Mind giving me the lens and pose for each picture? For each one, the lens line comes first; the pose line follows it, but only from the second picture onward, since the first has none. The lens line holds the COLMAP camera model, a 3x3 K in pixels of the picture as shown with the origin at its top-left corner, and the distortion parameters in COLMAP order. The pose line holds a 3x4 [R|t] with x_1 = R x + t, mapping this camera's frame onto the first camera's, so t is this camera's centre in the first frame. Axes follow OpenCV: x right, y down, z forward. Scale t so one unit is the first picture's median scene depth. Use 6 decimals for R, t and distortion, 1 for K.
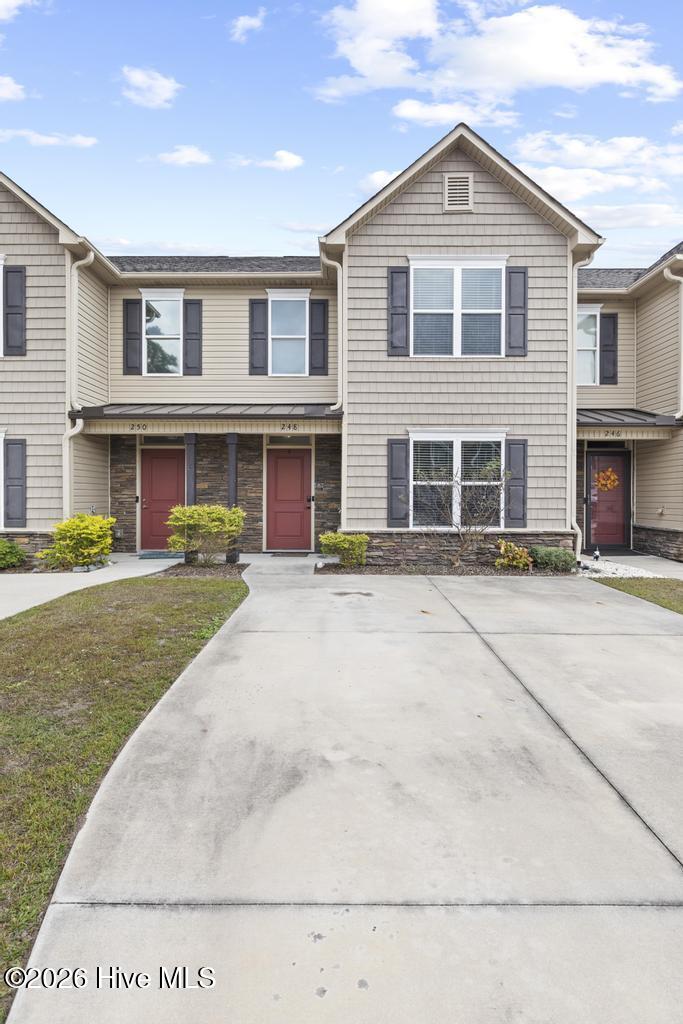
lens RADIAL K [[516.1, 0, 333.3], [0, 516.1, 494.1], [0, 0, 1]] dist [-0.002120, -0.001312]
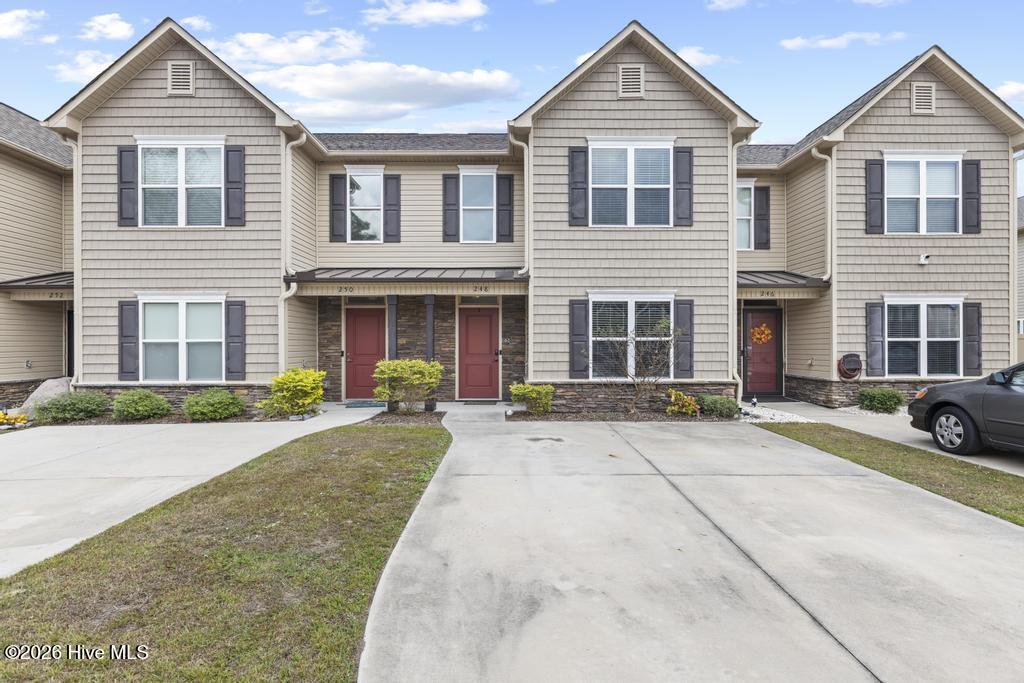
lens RADIAL K [[468.4, 0, 510.8], [0, 468.4, 340.7], [0, 0, 1]] dist [-0.001966, -0.002437]
pose [[0.999931, -0.004059, 0.010979, -0.033973], [0.004143, 0.999962, -0.007712, -0.010230], [-0.010947, 0.007757, 0.999910, -0.016361]]
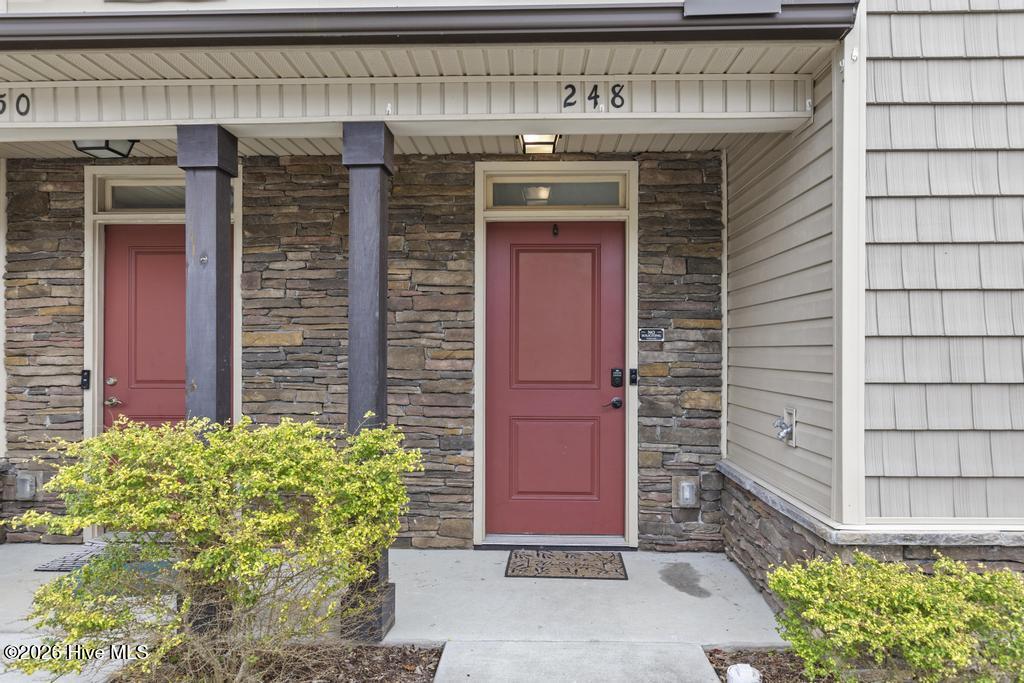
lens RADIAL K [[670.3, 0, 513.7], [0, 670.3, 347.1], [0, 0, 1]] dist [0.001798, 0.000411]
pose [[0.999418, -0.002515, -0.034010, -0.119265], [0.002199, 0.999954, -0.009327, -0.006876], [0.034032, 0.009247, 0.999378, 0.713687]]
